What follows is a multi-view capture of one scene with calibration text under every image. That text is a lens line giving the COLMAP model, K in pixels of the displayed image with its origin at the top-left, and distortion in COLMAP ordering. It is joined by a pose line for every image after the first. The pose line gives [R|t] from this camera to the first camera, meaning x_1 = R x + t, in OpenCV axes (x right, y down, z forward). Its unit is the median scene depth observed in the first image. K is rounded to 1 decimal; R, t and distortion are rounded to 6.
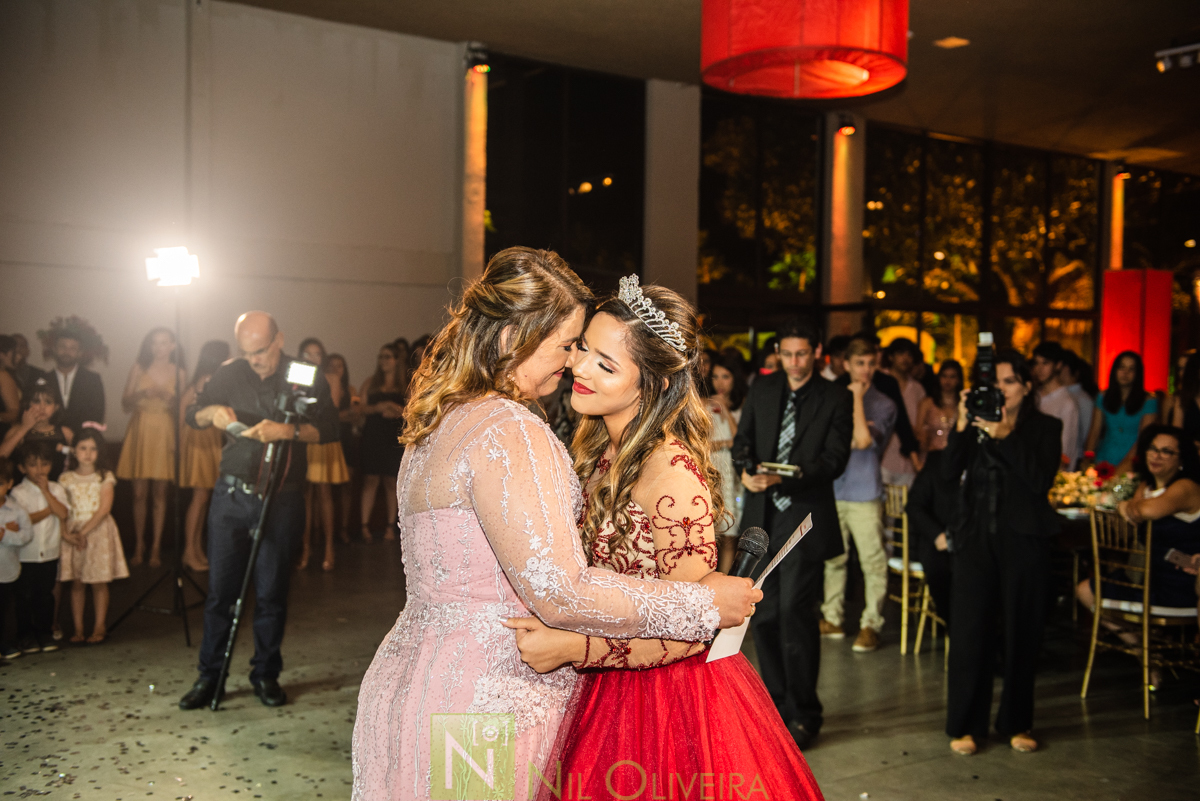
lens RADIAL K [[1273.1, 0, 600.0], [0, 1273.1, 400.5], [0, 0, 1]] dist [0.068670, 0.002524]
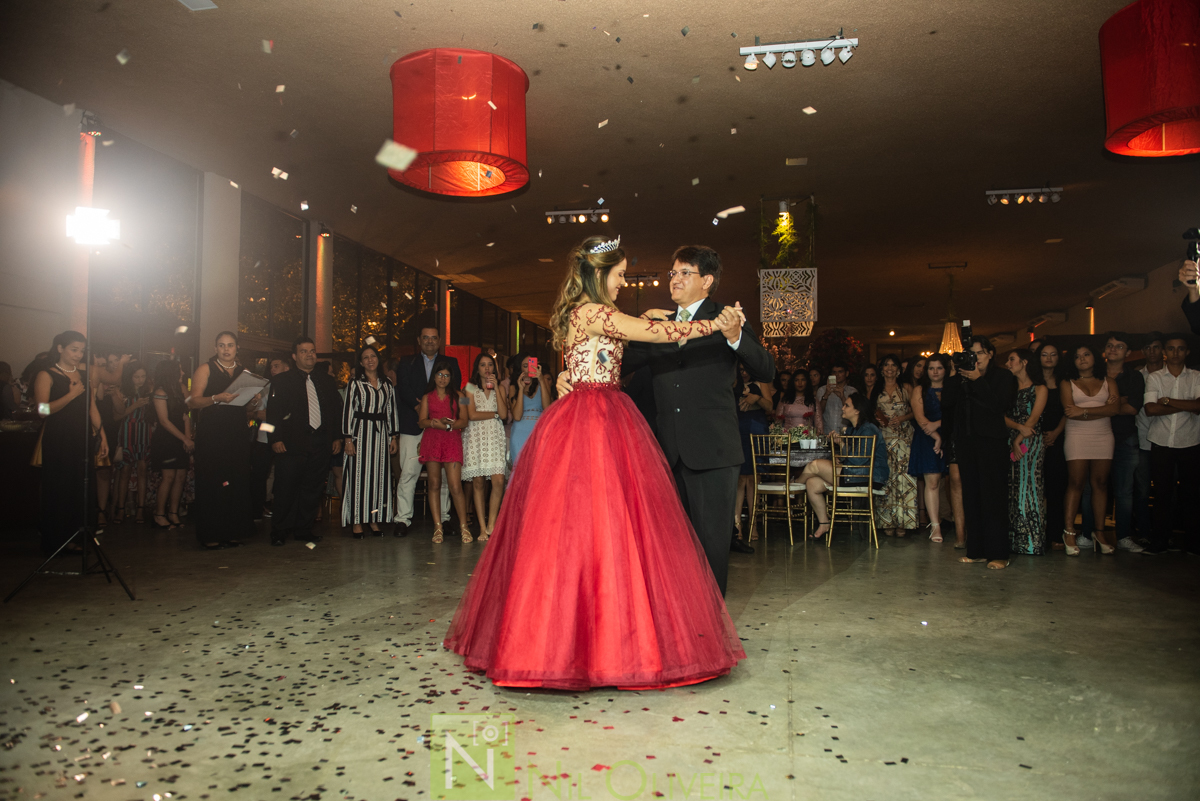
lens RADIAL K [[825.3, 0, 600.0], [0, 825.3, 400.5], [0, 0, 1]] dist [-0.044839, -0.000262]
pose [[0.739318, 0.012592, 0.673239, -0.200420], [0.029333, 0.998274, -0.050883, 0.033095], [-0.672717, 0.057367, 0.737672, 0.115105]]
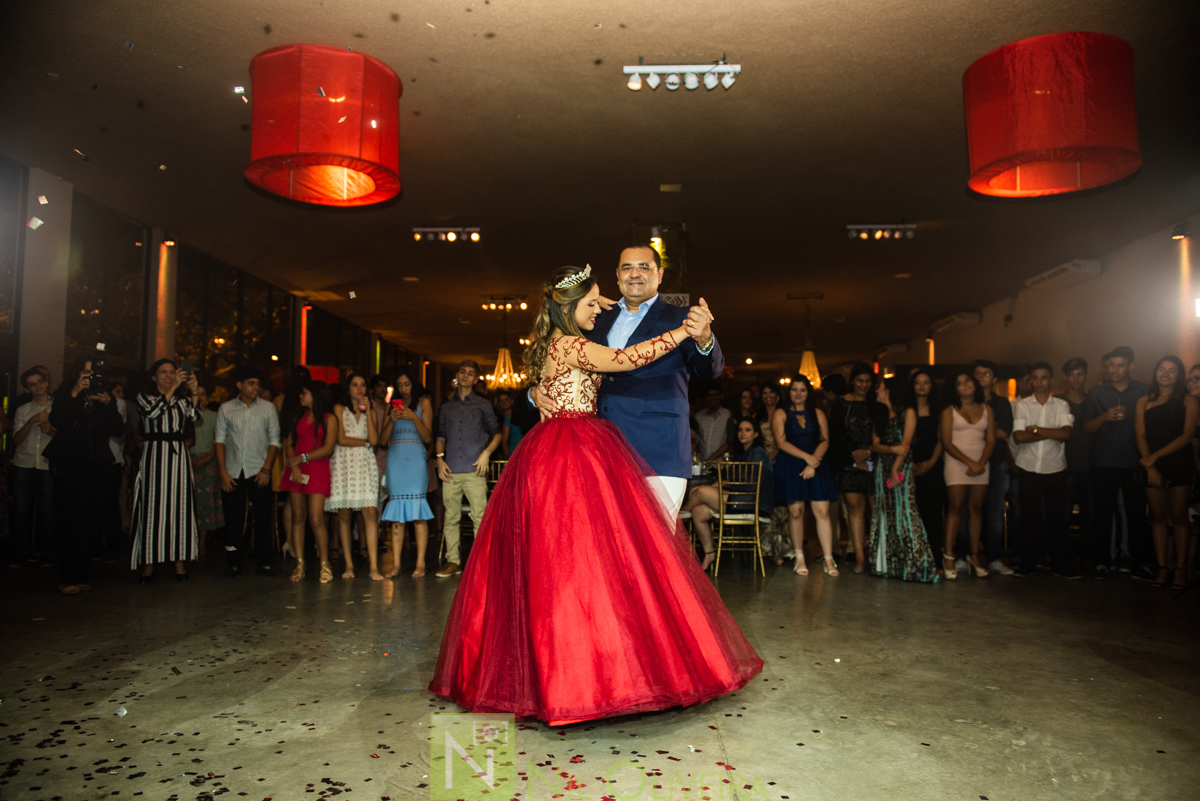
lens RADIAL K [[820.1, 0, 600.0], [0, 820.1, 400.5], [0, 0, 1]] dist [-0.048257, 0.000700]
pose [[0.613659, 0.039155, 0.788599, -0.190308], [0.033006, 0.996625, -0.075168, 0.031373], [-0.788881, 0.072156, 0.610296, 0.140658]]
